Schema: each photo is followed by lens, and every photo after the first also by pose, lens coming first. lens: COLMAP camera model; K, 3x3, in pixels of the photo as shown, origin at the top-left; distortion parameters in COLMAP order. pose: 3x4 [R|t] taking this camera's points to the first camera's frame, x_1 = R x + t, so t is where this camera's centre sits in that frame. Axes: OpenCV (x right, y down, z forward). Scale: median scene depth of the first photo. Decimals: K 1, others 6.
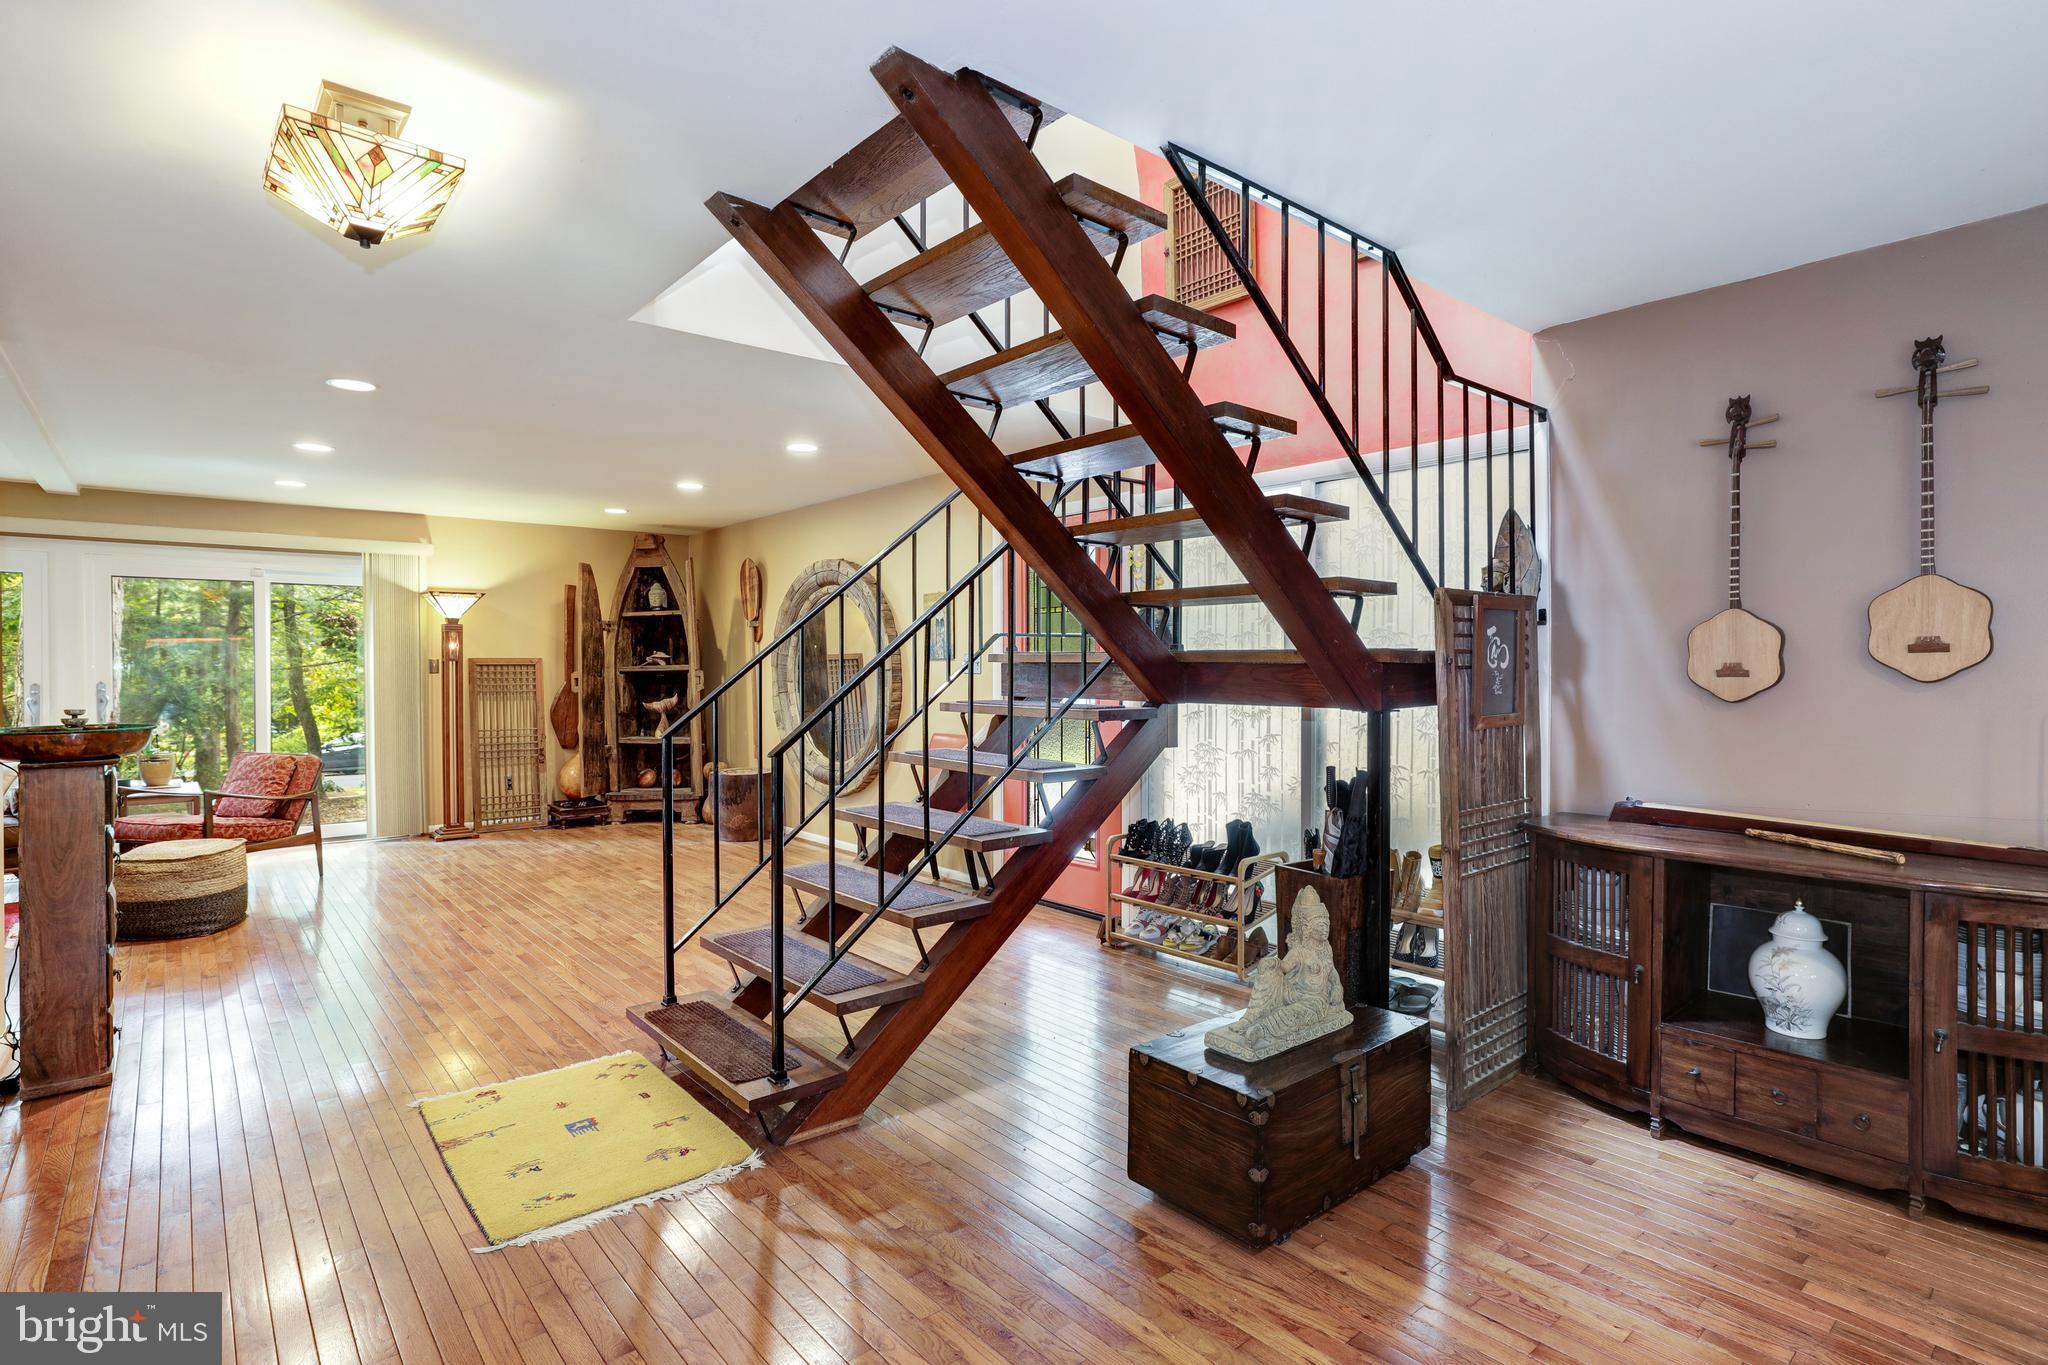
lens RADIAL K [[1007.1, 0, 1023.3], [0, 1007.1, 677.3], [0, 0, 1]] dist [-0.028614, 0.014697]
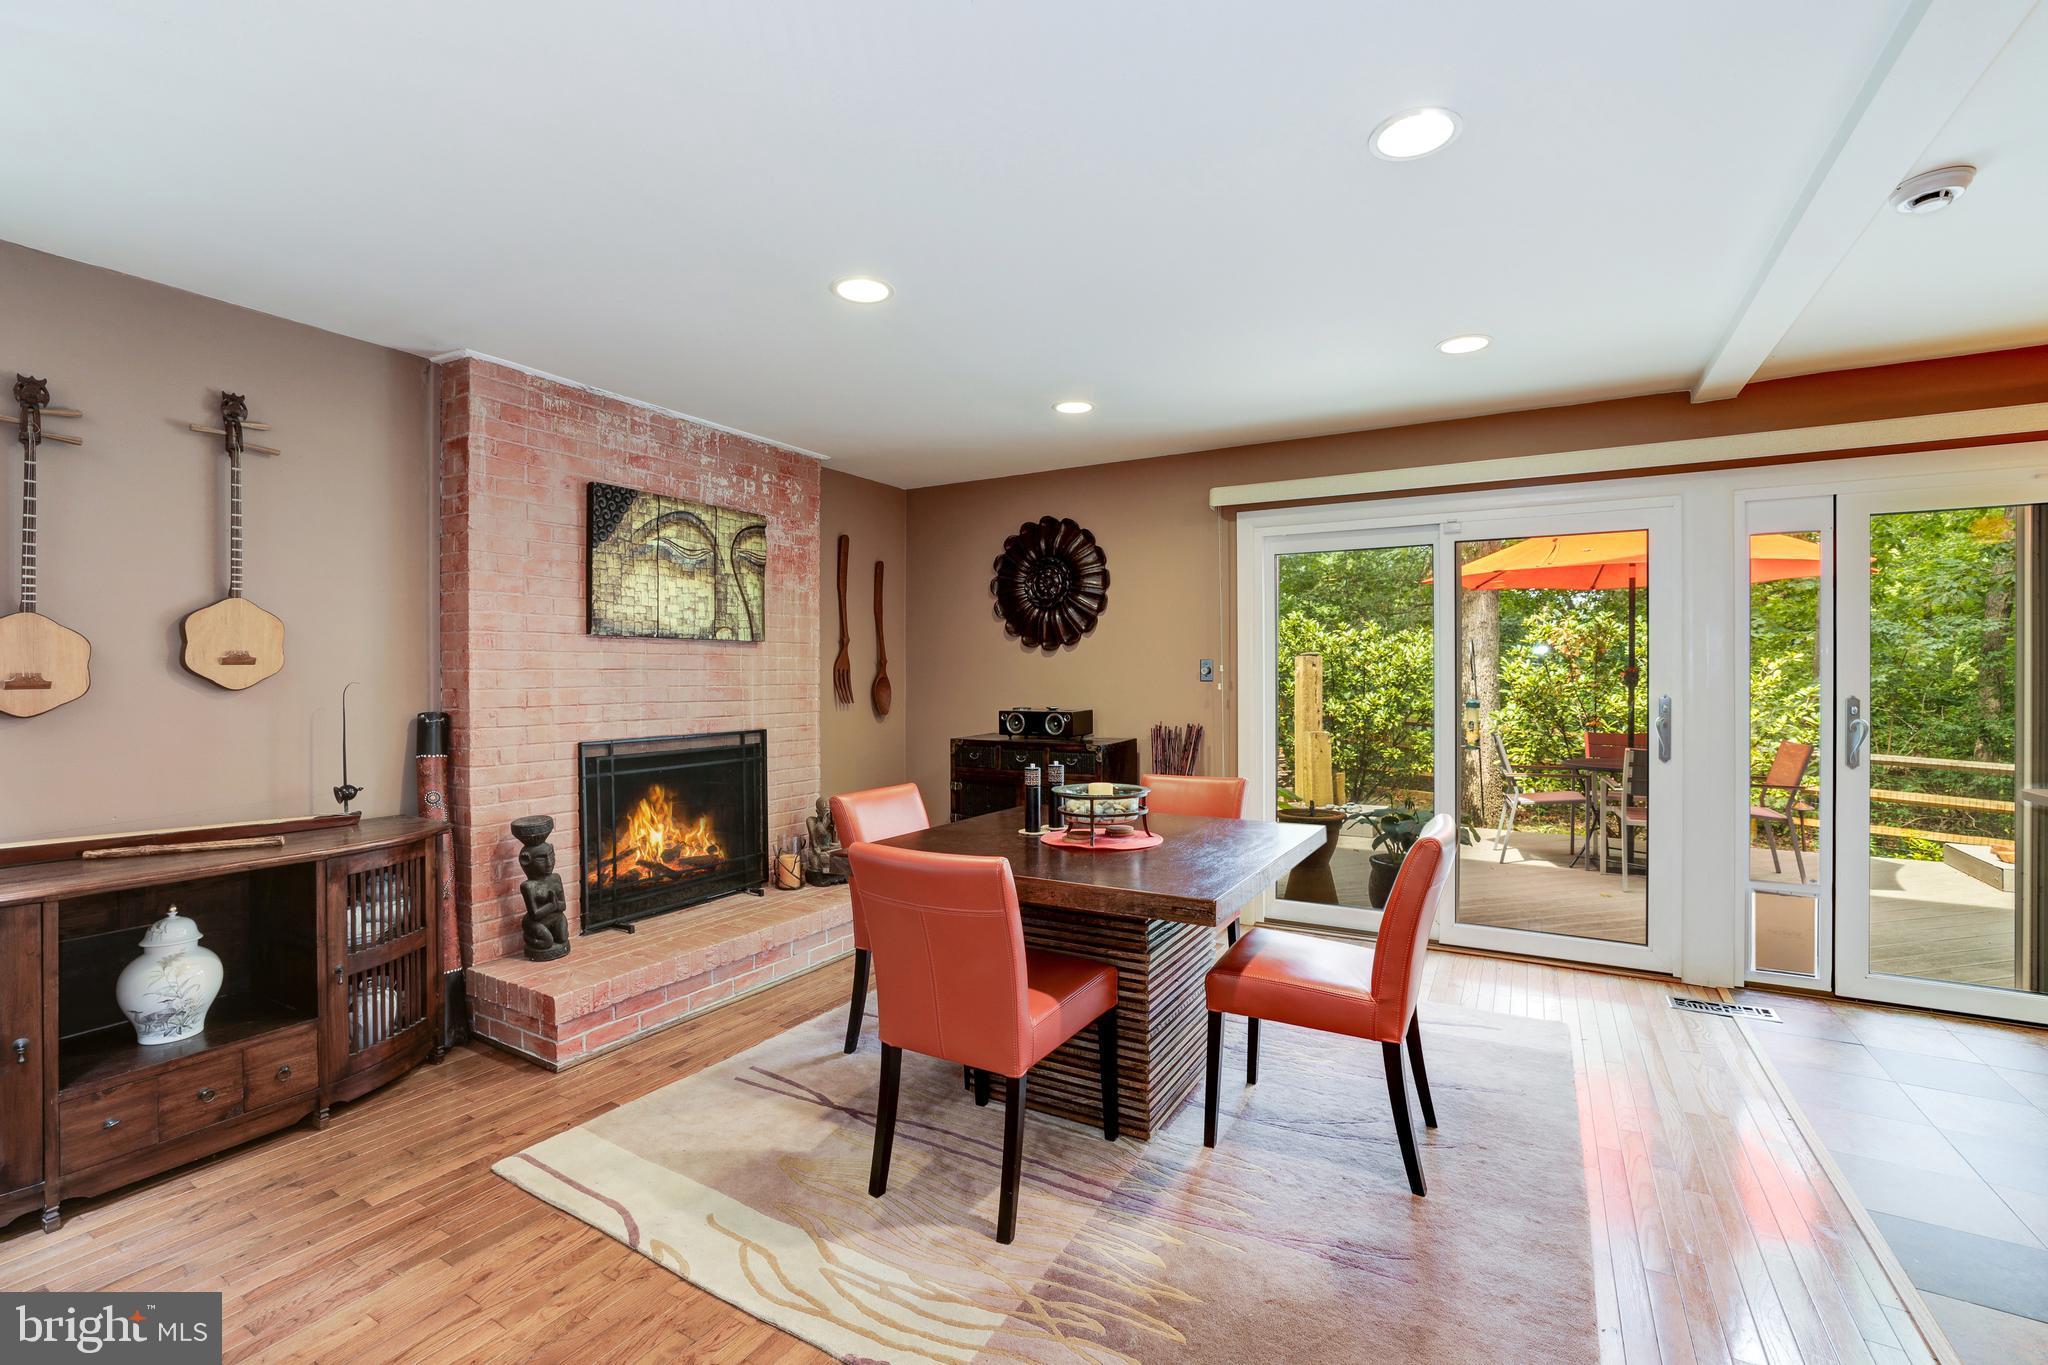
lens RADIAL K [[884.1, 0, 995.8], [0, 884.1, 681.0], [0, 0, 1]] dist [-0.034364, 0.015299]
pose [[-0.322184, -0.005211, 0.946663, -0.316180], [0.013038, 0.999866, 0.009942, -0.004580], [-0.946587, 0.015546, -0.322072, 0.457587]]
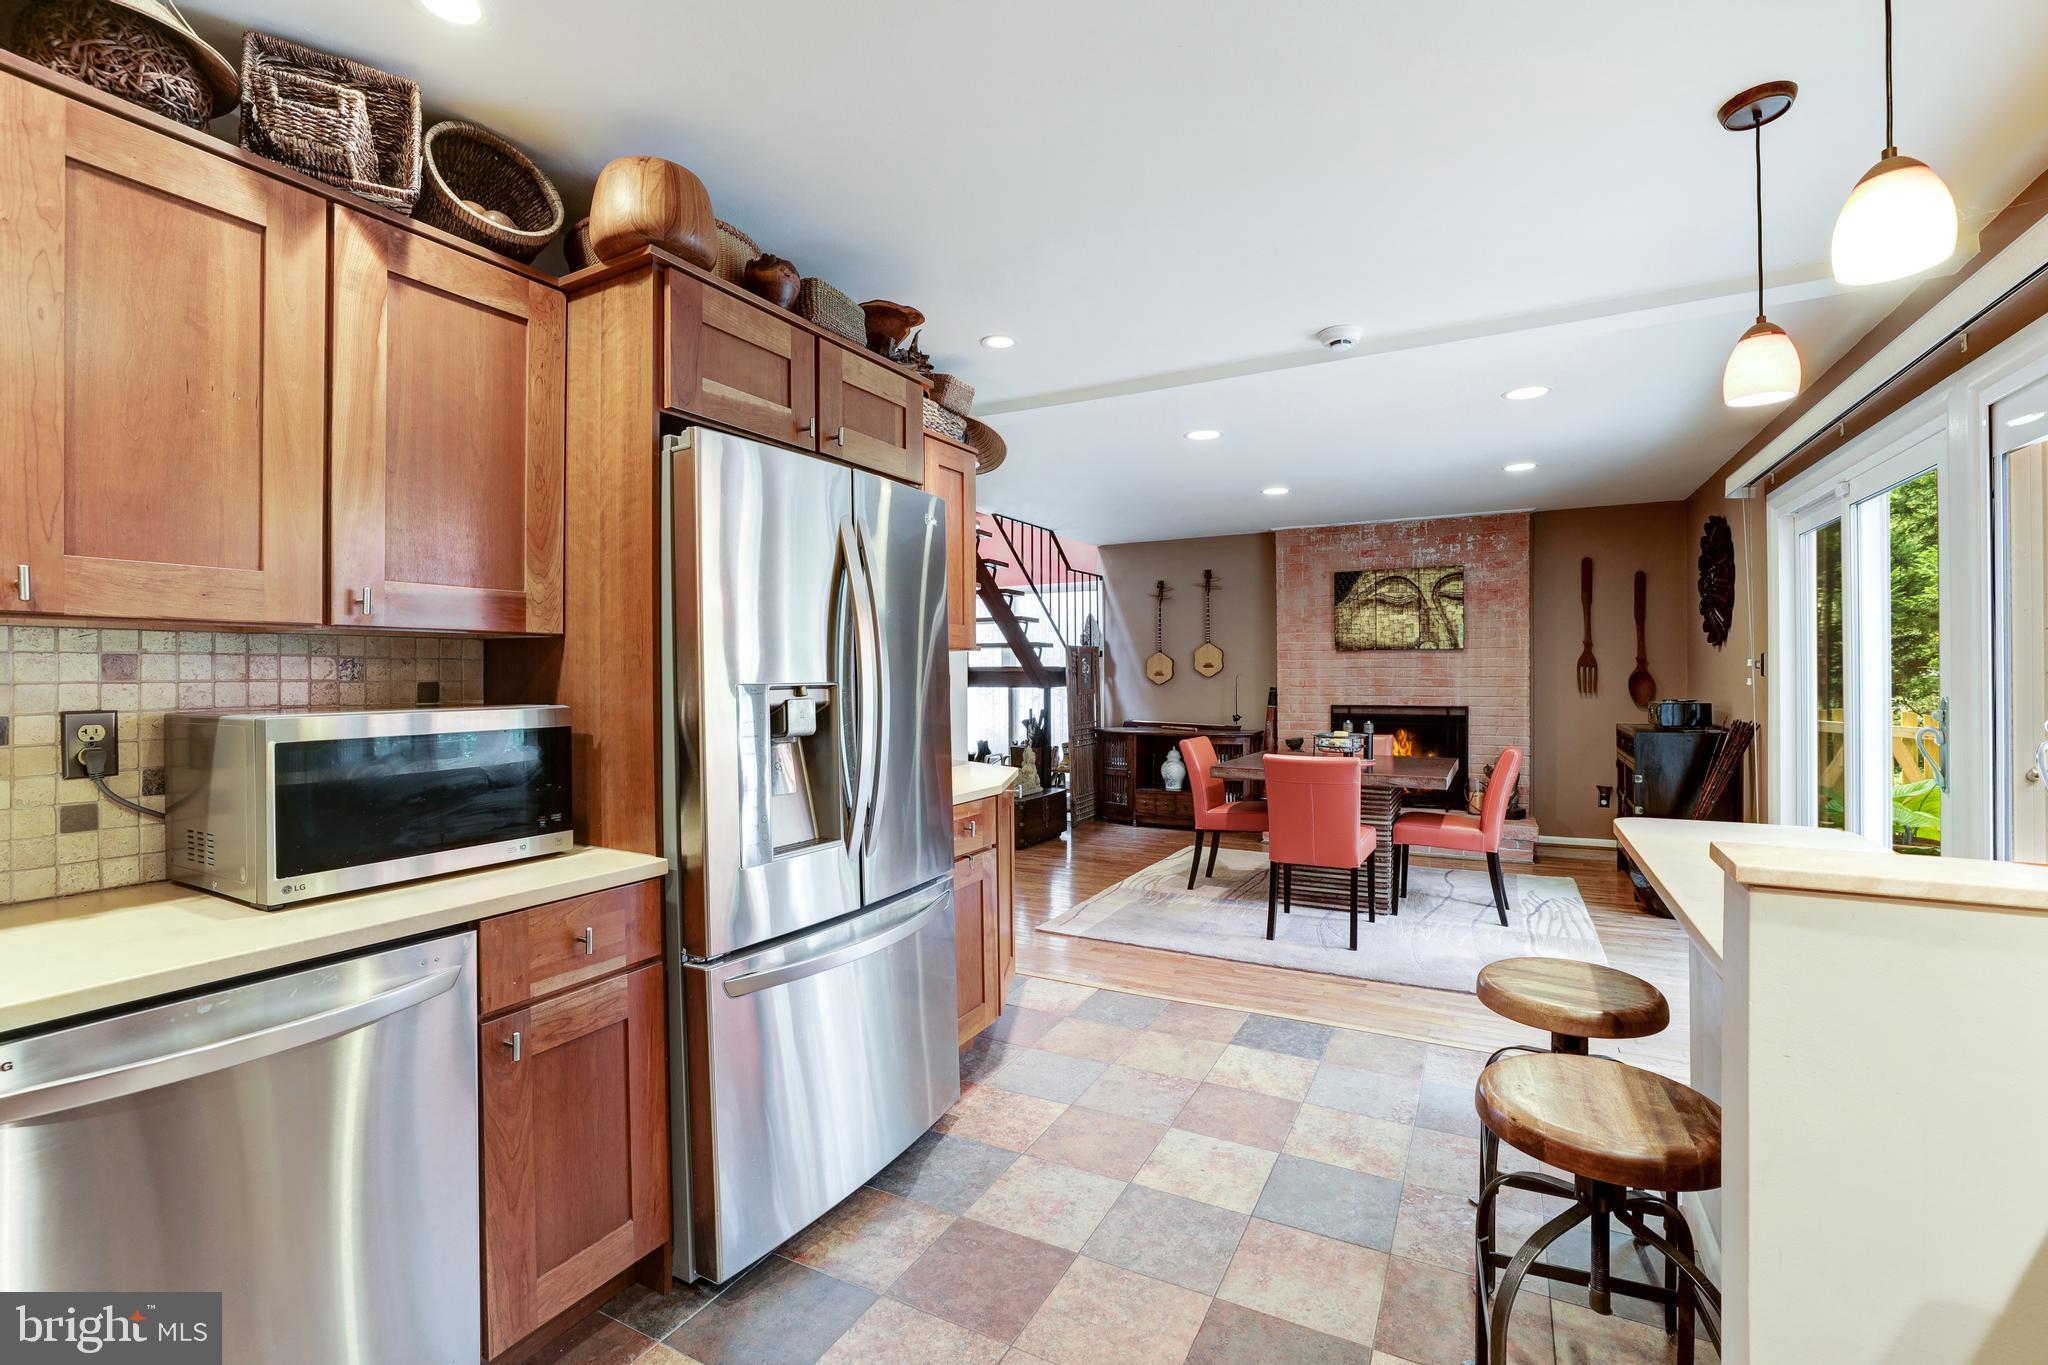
lens RADIAL K [[884.1, 0, 1029.5], [0, 884.1, 668.8], [0, 0, 1]] dist [-0.034364, 0.015299]
pose [[0.930087, -0.000216, 0.367339, -0.636420], [0.006517, 0.999852, -0.015912, 0.019034], [-0.367281, 0.017193, 0.929951, -1.358921]]
